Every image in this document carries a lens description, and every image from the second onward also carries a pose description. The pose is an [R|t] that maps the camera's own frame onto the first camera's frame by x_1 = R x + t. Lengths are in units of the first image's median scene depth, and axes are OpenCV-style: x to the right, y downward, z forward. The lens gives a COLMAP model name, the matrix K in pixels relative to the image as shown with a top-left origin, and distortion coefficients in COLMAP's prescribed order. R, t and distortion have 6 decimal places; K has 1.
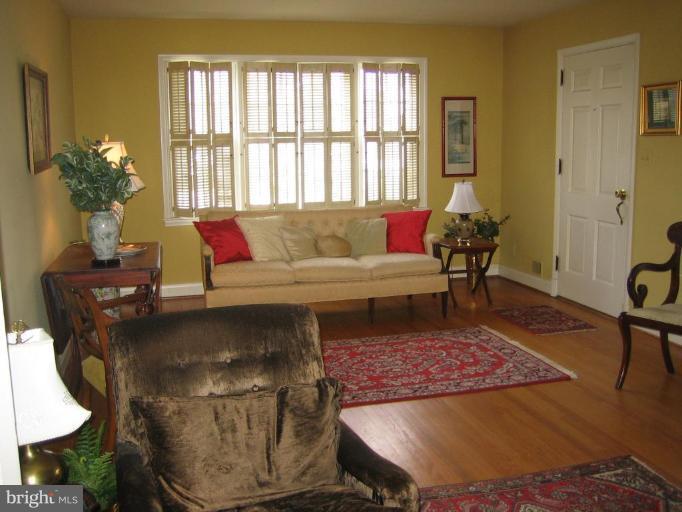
lens RADIAL K [[715.7, 0, 340.1], [0, 715.7, 249.1], [0, 0, 1]] dist [-0.079443, 0.000000]
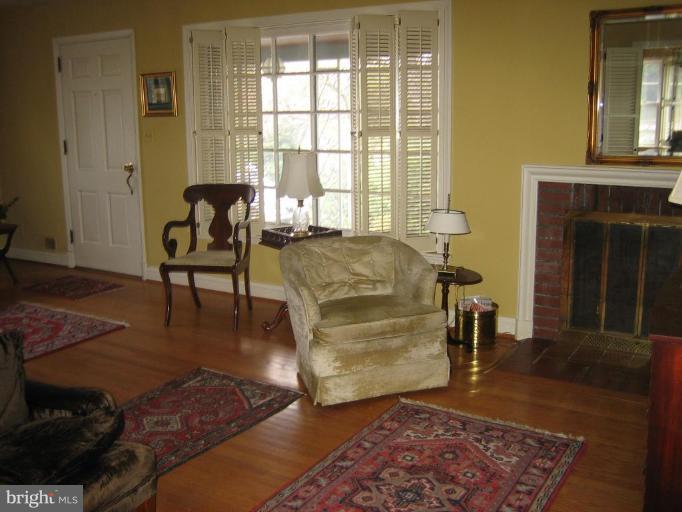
lens RADIAL K [[715.7, 0, 342.3], [0, 715.7, 259.3], [0, 0, 1]] dist [-0.079443, 0.000000]
pose [[0.716513, -0.133528, 0.684674, -0.185750], [0.108683, 0.990892, 0.079510, 0.017380], [-0.689055, 0.017442, 0.724499, -0.085773]]
